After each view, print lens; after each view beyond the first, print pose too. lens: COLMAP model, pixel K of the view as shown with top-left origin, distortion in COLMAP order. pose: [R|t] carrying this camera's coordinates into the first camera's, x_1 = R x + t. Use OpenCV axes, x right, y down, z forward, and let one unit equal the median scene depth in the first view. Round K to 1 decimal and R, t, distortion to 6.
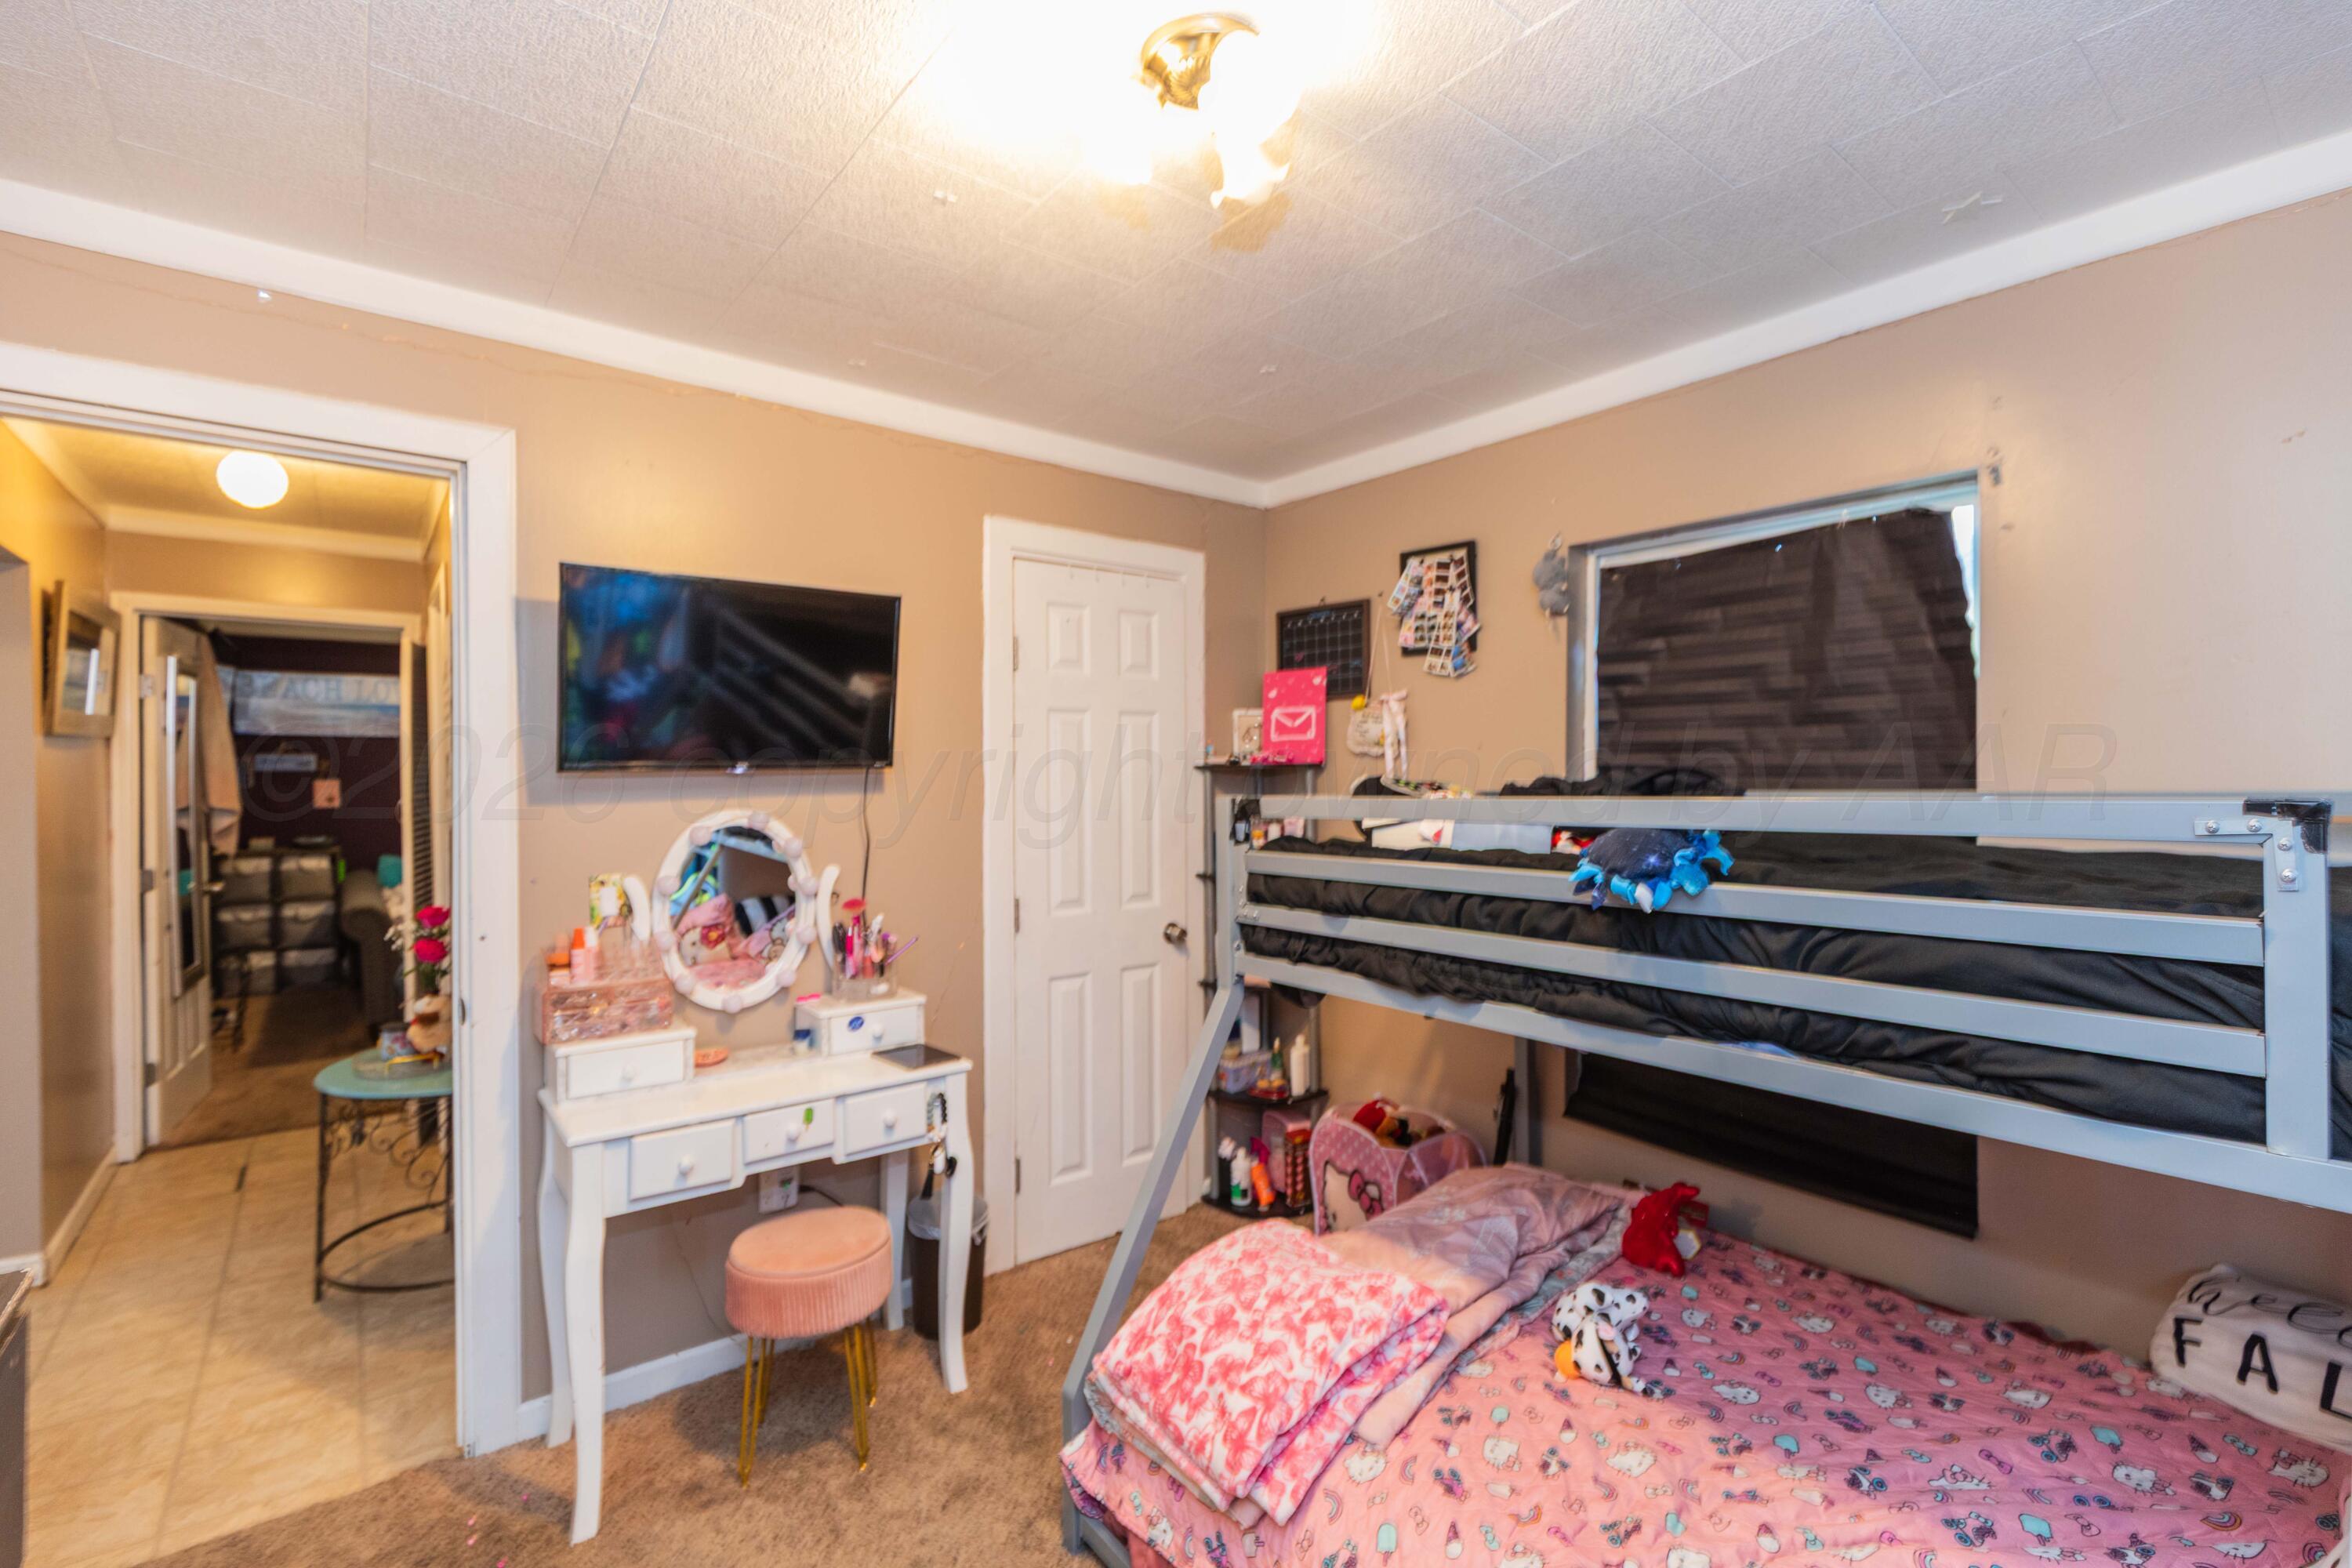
lens RADIAL K [[989.0, 0, 1181.5], [0, 989.0, 777.4], [0, 0, 1]] dist [-0.002181, -0.000842]
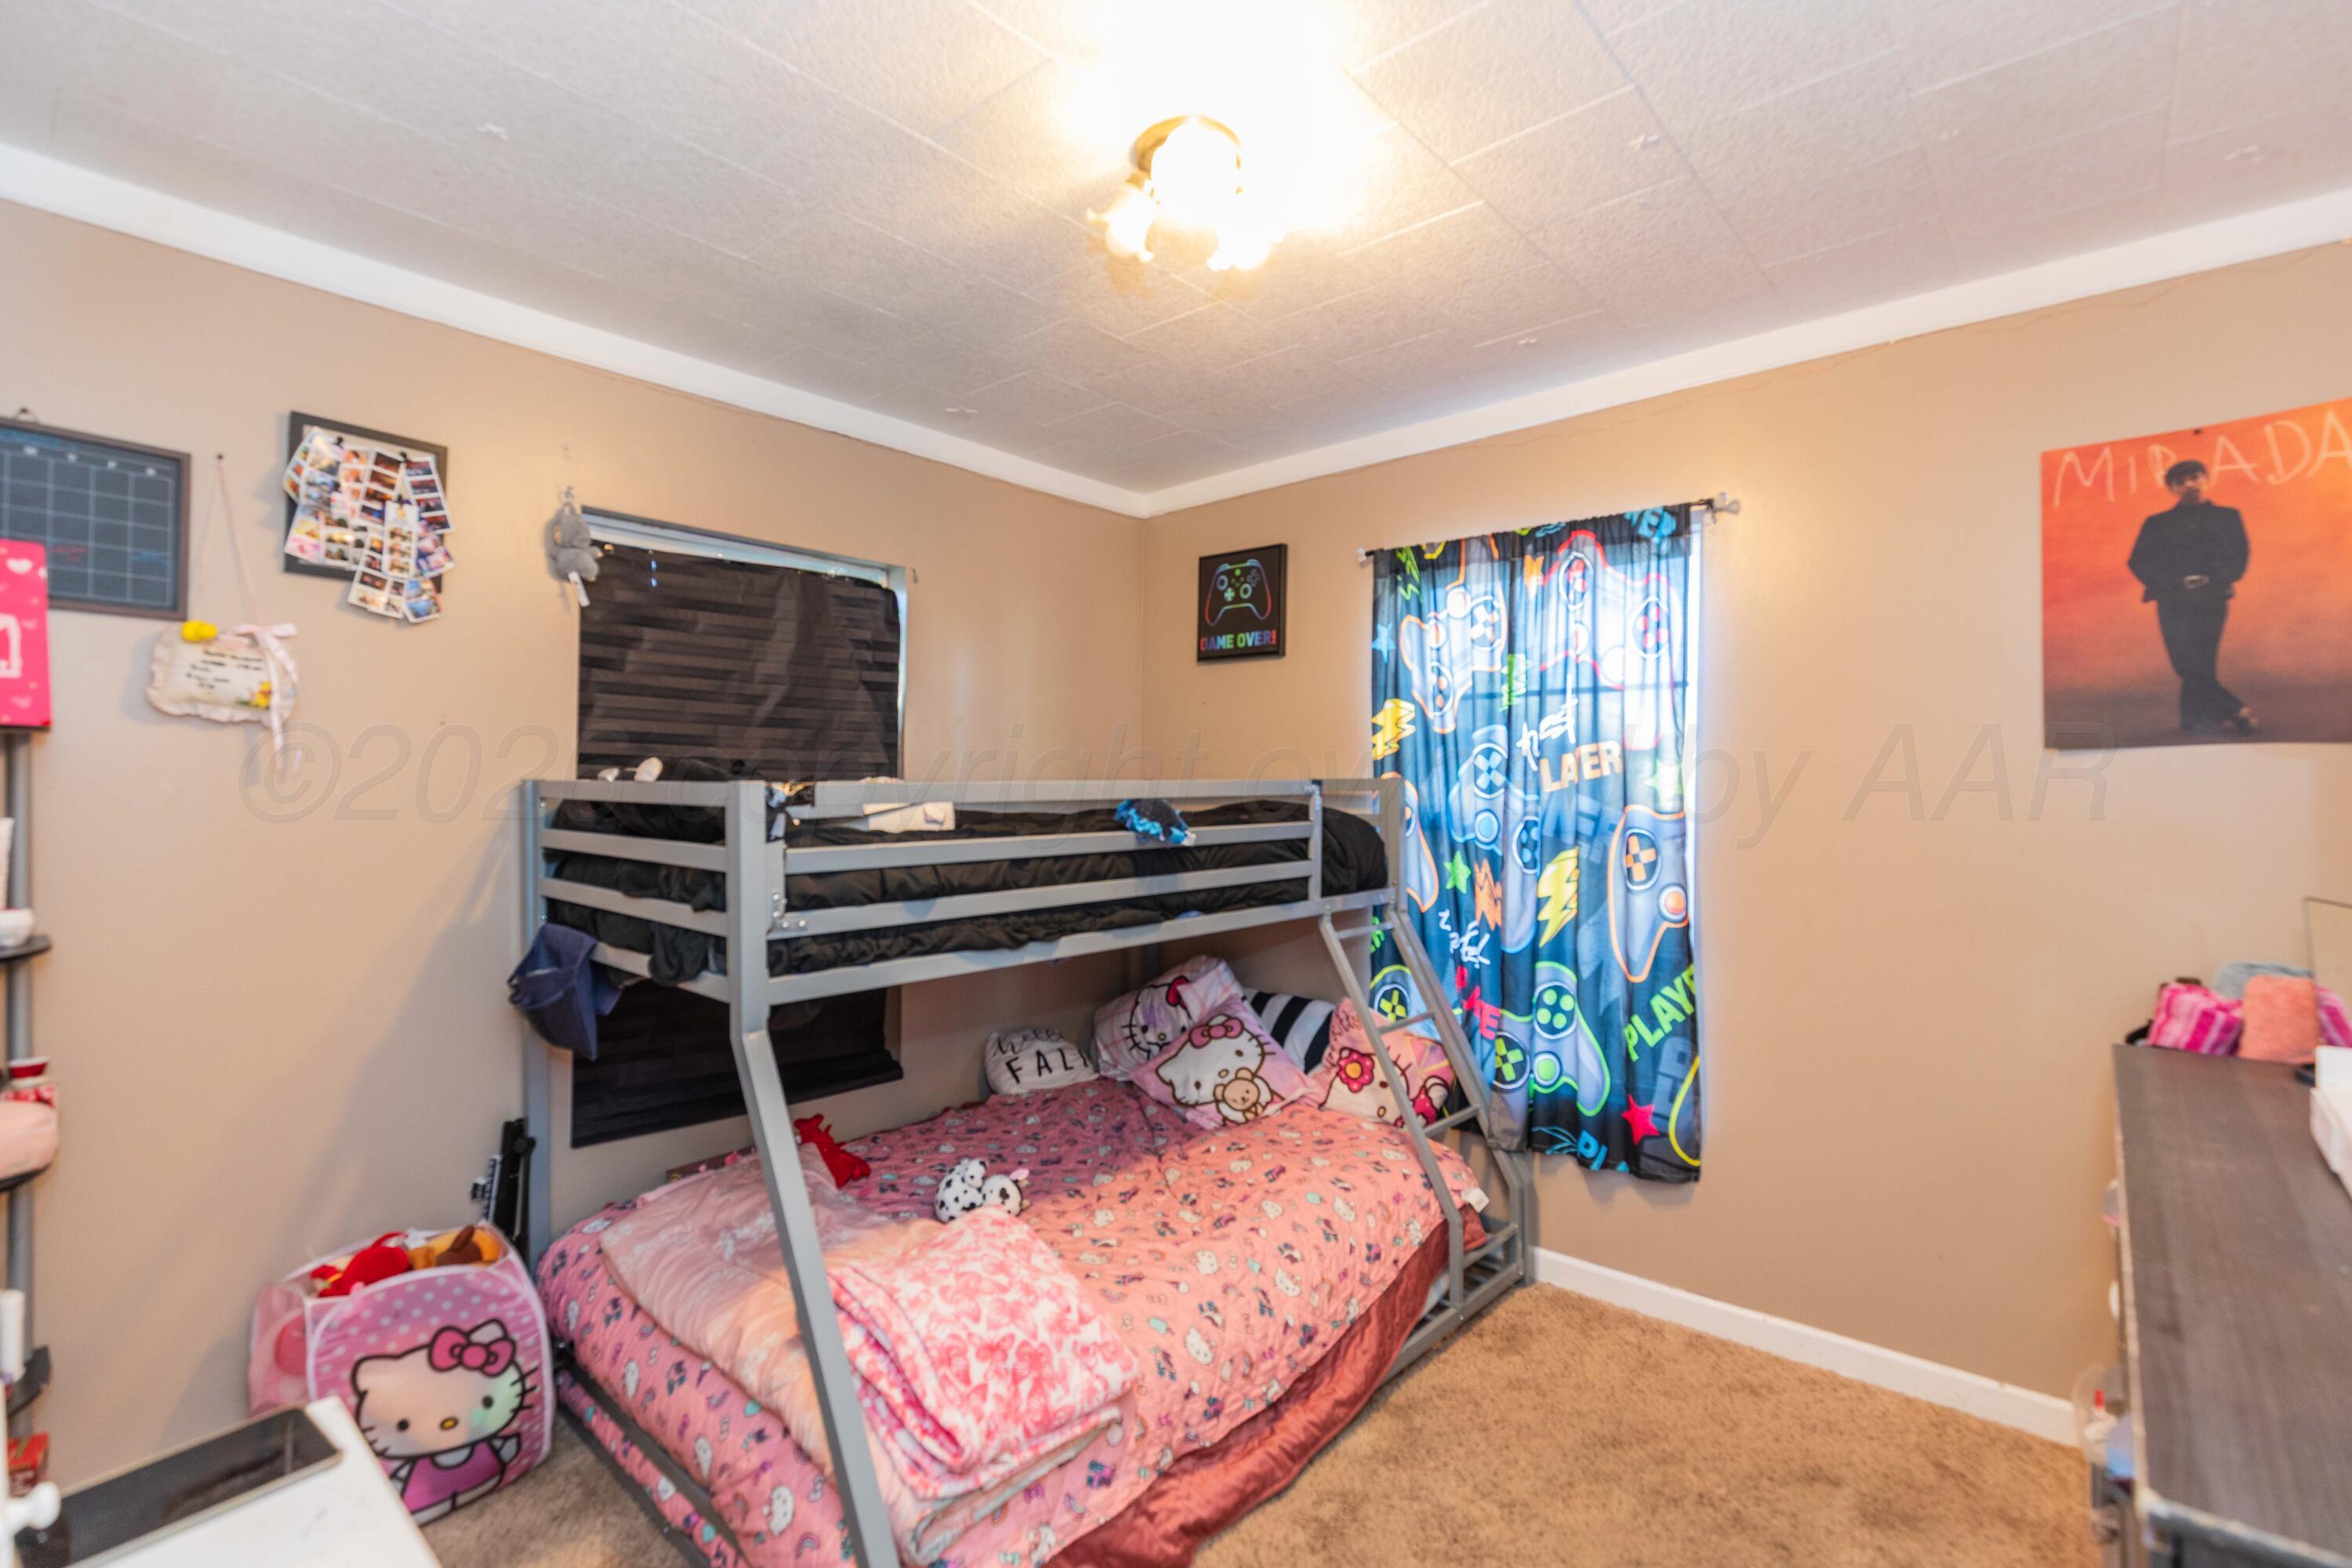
lens RADIAL K [[1051.5, 0, 1174.2], [0, 1051.5, 792.0], [0, 0, 1]] dist [0.000344, -0.001126]
pose [[-0.150045, -0.002638, 0.988676, -0.752505], [-0.007663, 0.999970, 0.001505, 0.022281], [-0.988650, -0.007350, -0.150060, 0.737015]]
